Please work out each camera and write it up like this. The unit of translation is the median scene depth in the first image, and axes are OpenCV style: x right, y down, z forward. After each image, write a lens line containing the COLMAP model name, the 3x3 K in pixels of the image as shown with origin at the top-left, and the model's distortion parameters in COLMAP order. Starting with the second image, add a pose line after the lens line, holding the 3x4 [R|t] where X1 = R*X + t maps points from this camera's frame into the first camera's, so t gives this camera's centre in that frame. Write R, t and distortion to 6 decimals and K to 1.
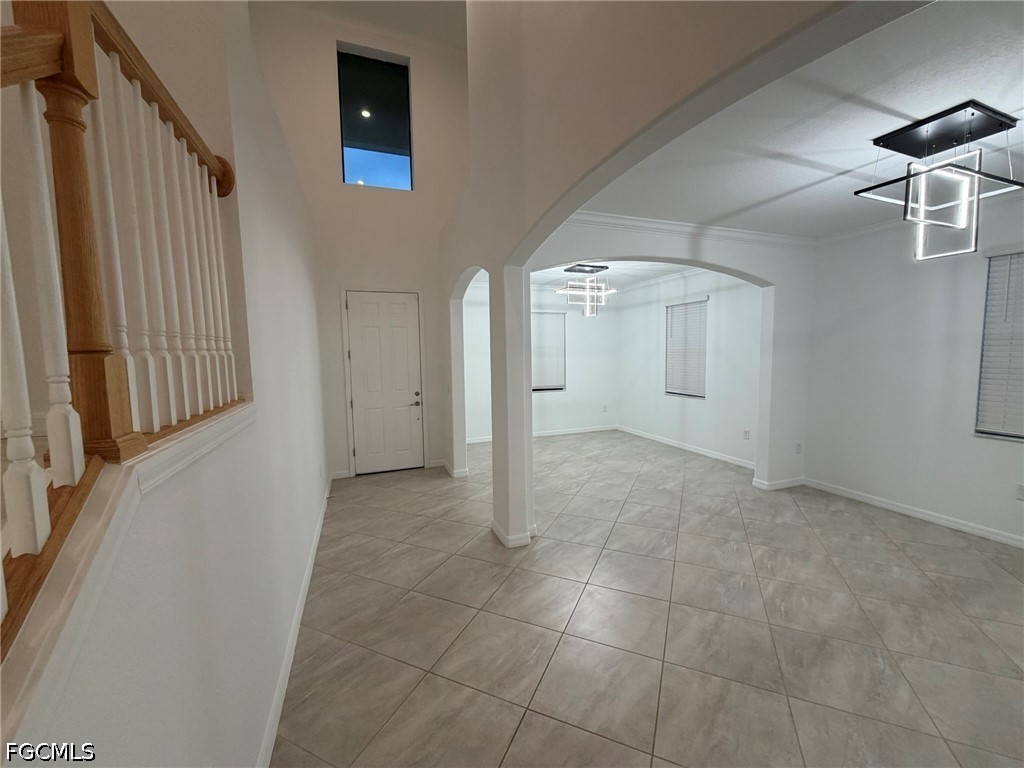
lens RADIAL K [[406.6, 0, 513.5], [0, 406.6, 384.2], [0, 0, 1]] dist [-0.003787, -0.000138]
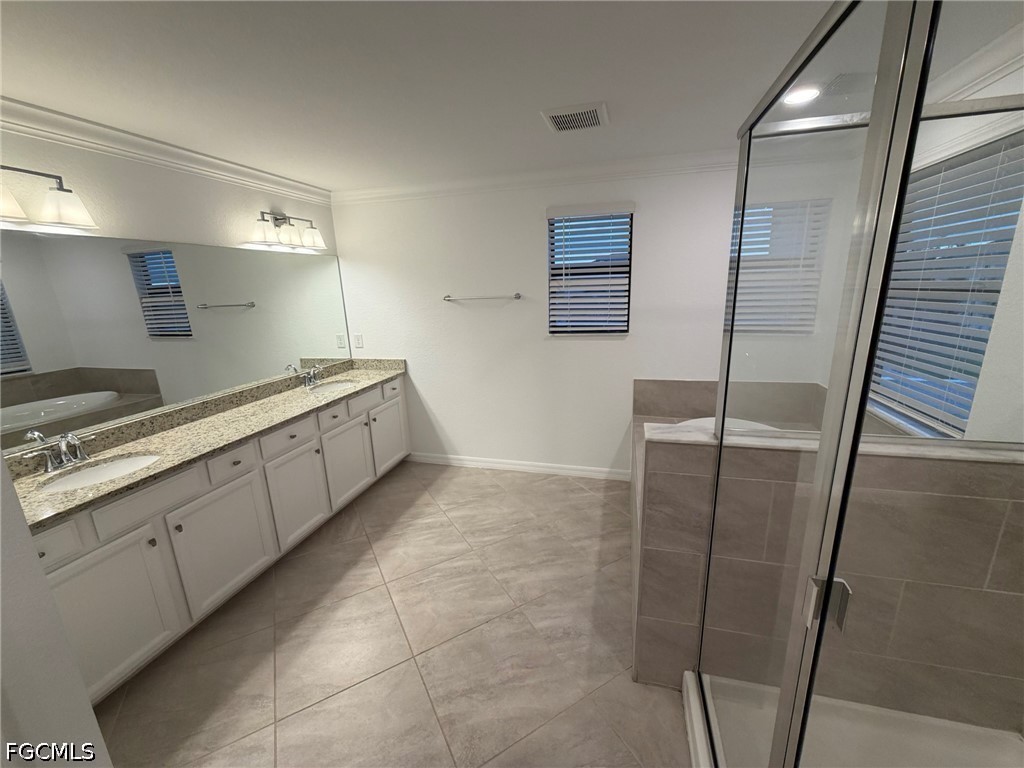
lens RADIAL K [[406.6, 0, 514.1], [0, 406.6, 385.1], [0, 0, 1]] dist [-0.003787, -0.000138]
pose [[-0.810584, -0.101674, 0.576729, -0.787521], [0.092867, 0.950035, 0.298008, -0.129969], [-0.578213, 0.295119, -0.760641, 1.739346]]
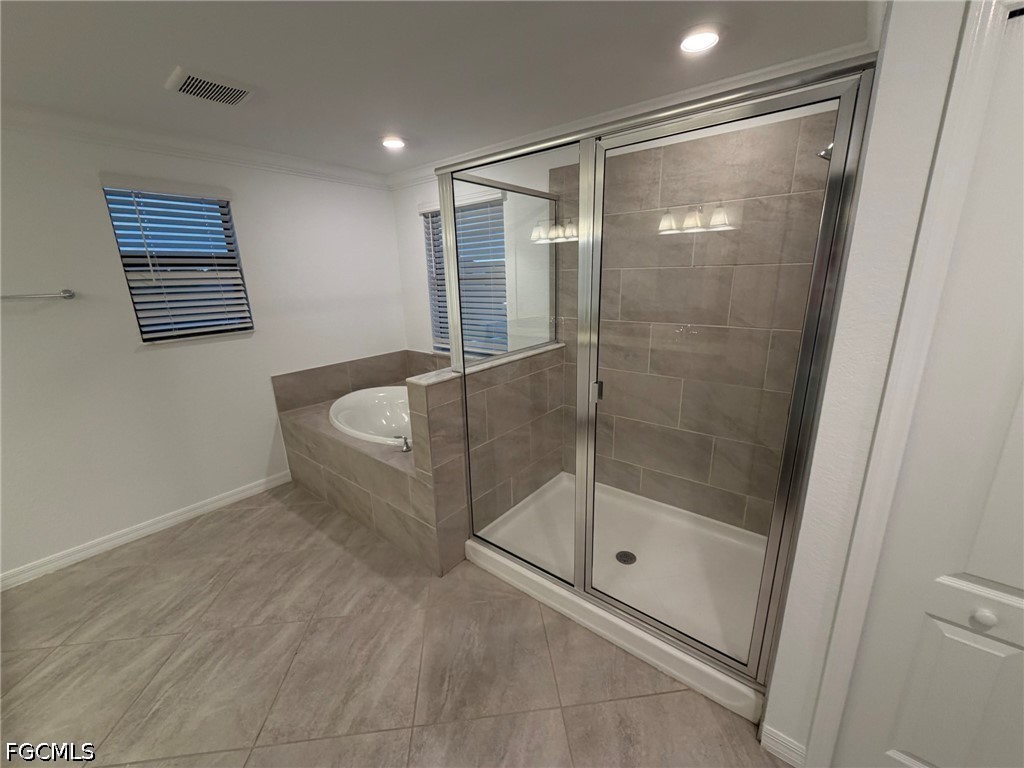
lens RADIAL K [[406.6, 0, 513.2], [0, 406.6, 384.9], [0, 0, 1]] dist [-0.003787, -0.000138]
pose [[-0.863180, 0.168775, -0.475852, -0.279687], [-0.004540, 0.939843, 0.341577, -0.132105], [0.504876, 0.297003, -0.810487, 1.976677]]
